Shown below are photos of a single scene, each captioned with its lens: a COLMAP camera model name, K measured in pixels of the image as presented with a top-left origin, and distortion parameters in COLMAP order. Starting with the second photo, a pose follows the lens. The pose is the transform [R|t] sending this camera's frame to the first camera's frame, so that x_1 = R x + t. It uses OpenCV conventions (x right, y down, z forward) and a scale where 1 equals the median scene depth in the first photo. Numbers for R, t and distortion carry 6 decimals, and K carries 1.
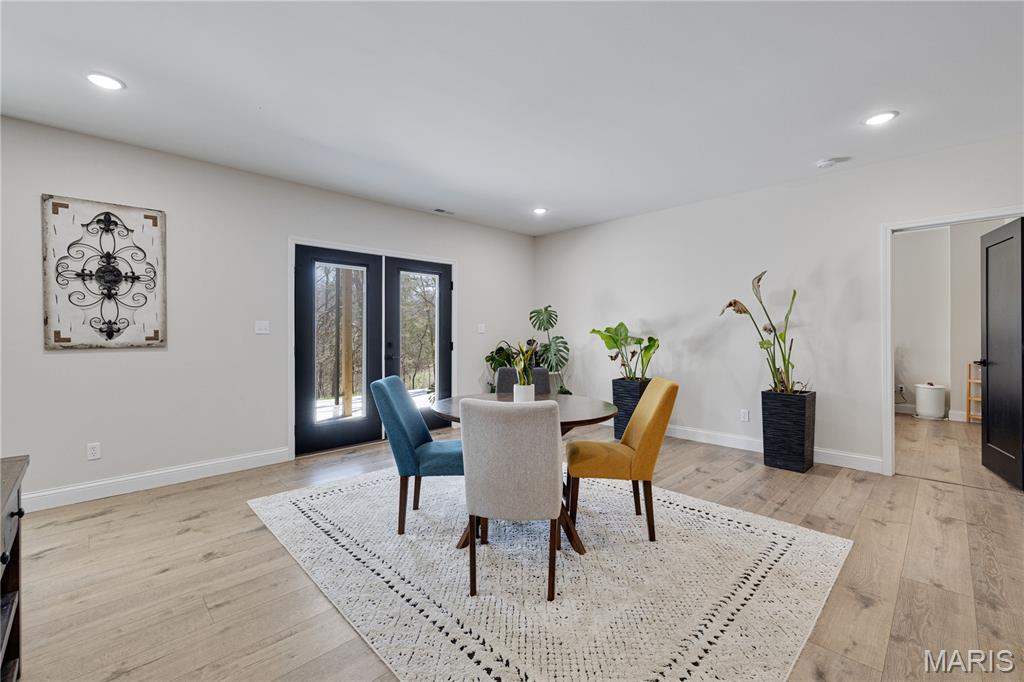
lens RADIAL K [[429.8, 0, 508.4], [0, 429.8, 336.4], [0, 0, 1]] dist [-0.001163, -0.000056]
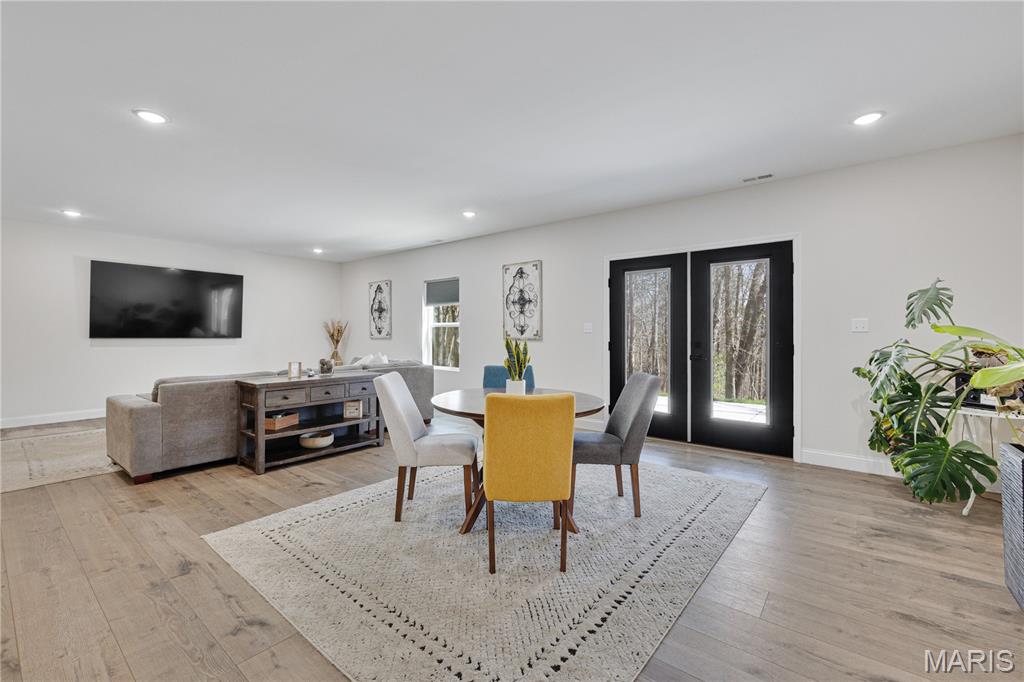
lens RADIAL K [[443.0, 0, 511.1], [0, 443.0, 328.9], [0, 0, 1]] dist [-0.002045, -0.000319]
pose [[0.112904, -0.004088, -0.993597, 0.965006], [-0.006934, 0.999964, -0.004902, -0.011174], [0.993582, 0.007443, 0.112872, 0.726621]]
